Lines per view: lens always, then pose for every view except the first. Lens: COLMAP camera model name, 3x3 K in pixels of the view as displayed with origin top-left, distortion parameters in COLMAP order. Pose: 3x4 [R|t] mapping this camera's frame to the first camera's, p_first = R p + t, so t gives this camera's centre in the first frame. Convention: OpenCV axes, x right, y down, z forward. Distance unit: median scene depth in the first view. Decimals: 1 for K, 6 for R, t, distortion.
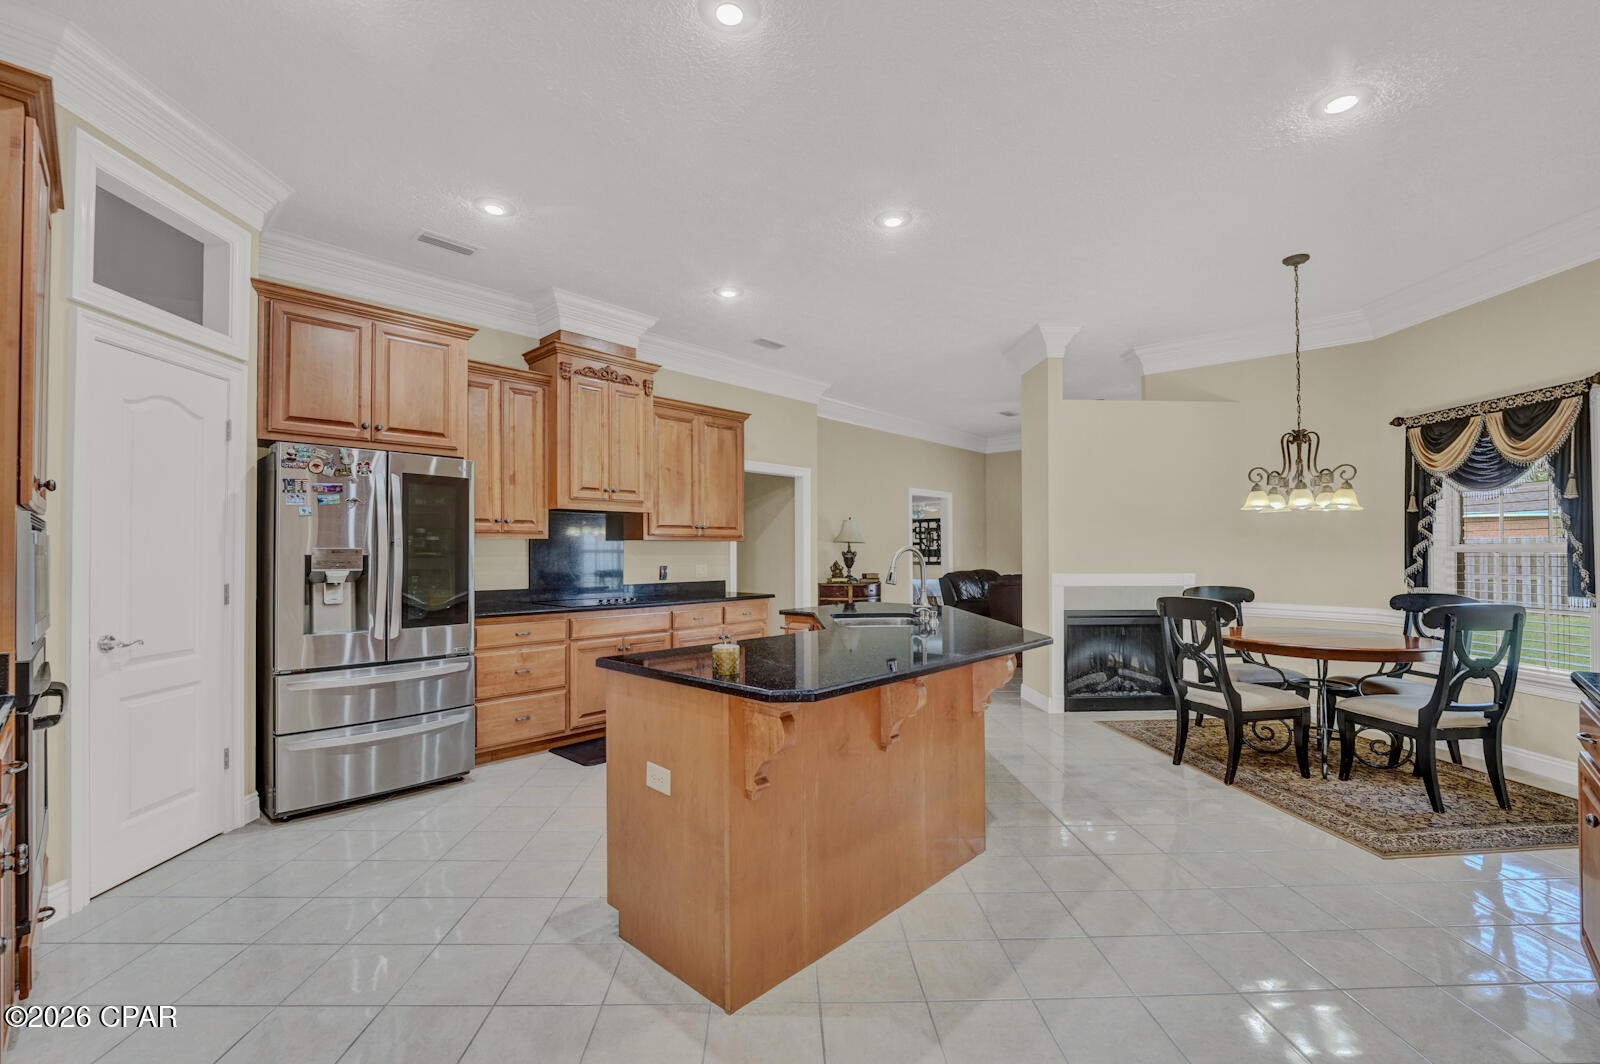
lens RADIAL K [[684.3, 0, 794.5], [0, 684.3, 539.0], [0, 0, 1]] dist [-0.022533, 0.001499]
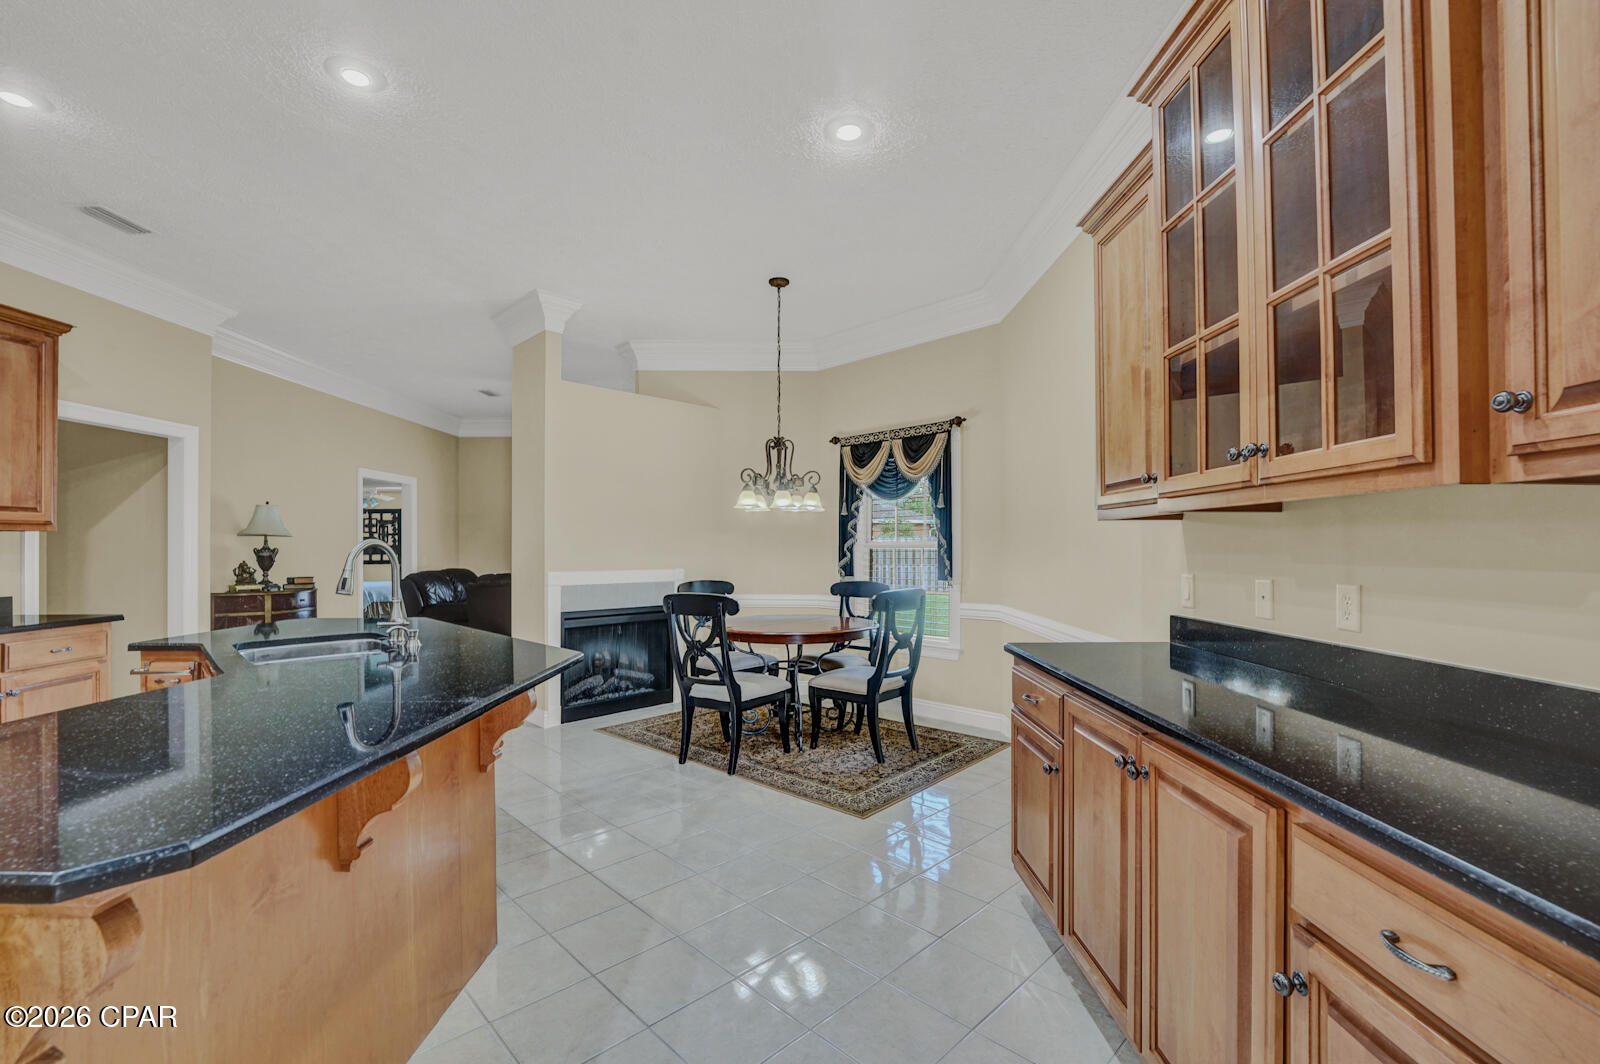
lens RADIAL K [[684.3, 0, 795.4], [0, 684.3, 542.9], [0, 0, 1]] dist [-0.022533, 0.001499]
pose [[0.733268, 0.003387, 0.679932, 0.007200], [-0.010667, 0.999922, 0.006522, 0.003235], [-0.679856, -0.012035, 0.733246, 0.145421]]
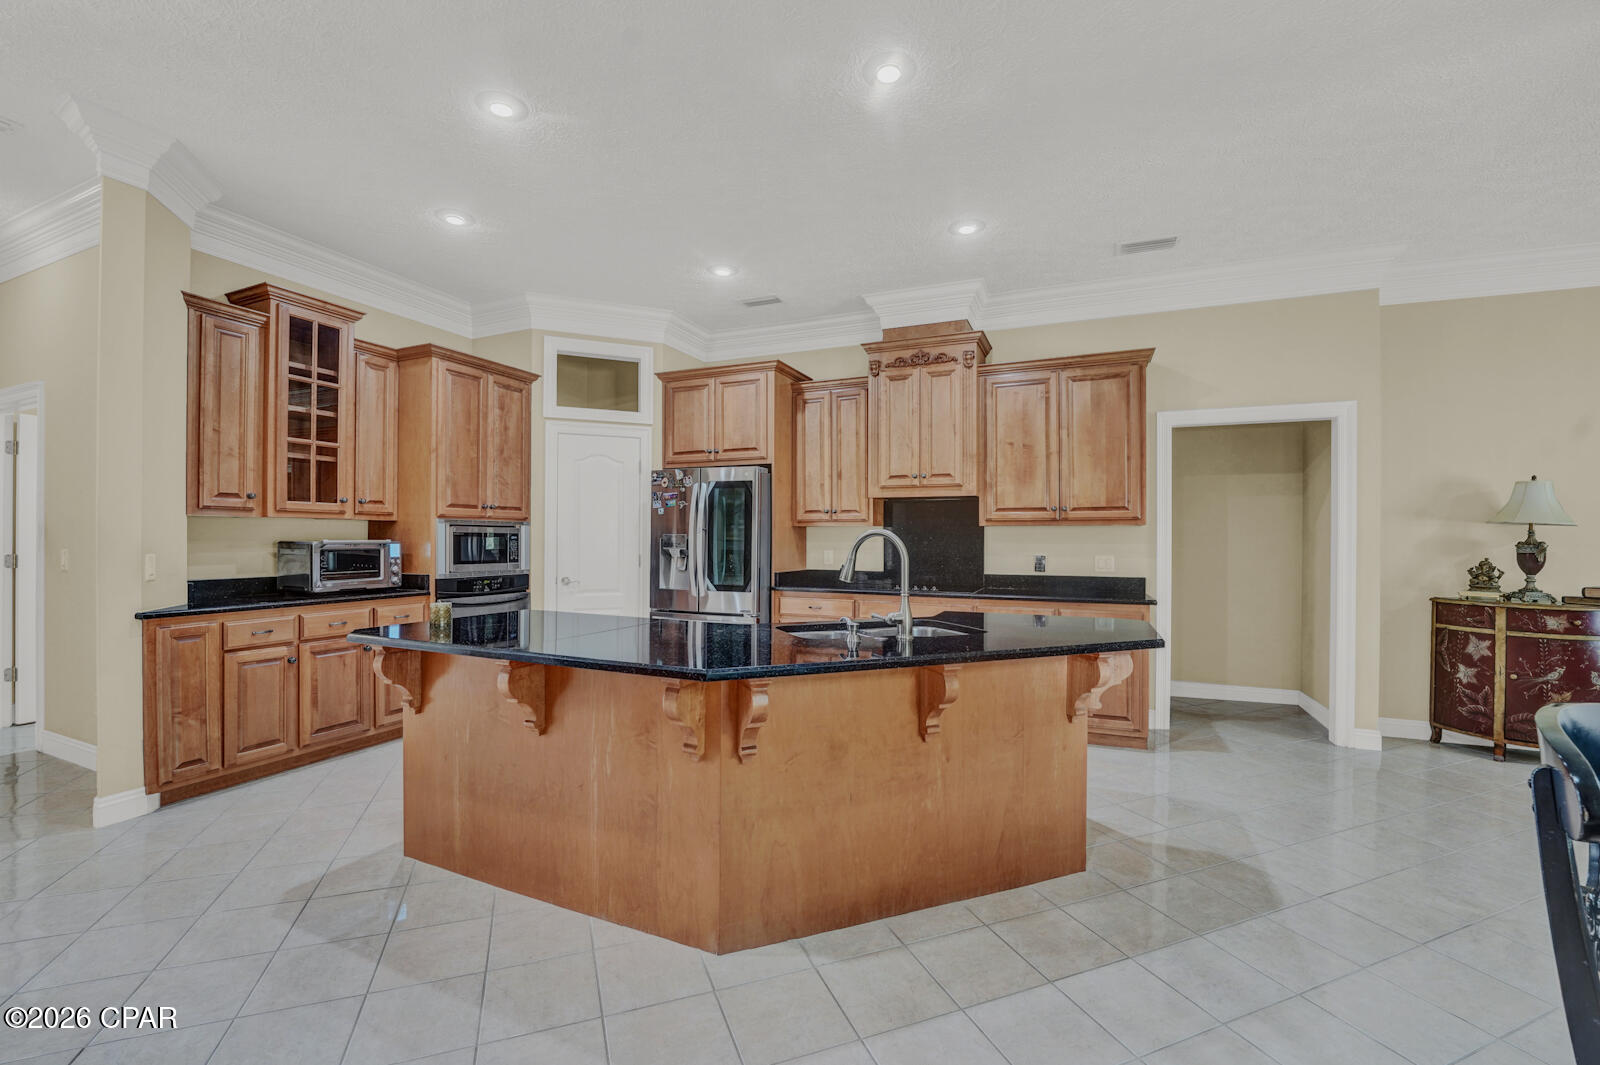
lens RADIAL K [[670.8, 0, 805.8], [0, 670.8, 536.0], [0, 0, 1]] dist [-0.016920, -0.000059]
pose [[0.335606, -0.000815, -0.942002, 0.618899], [0.010701, 0.999938, 0.002948, 0.011220], [0.941942, -0.011070, 0.335594, 0.545088]]
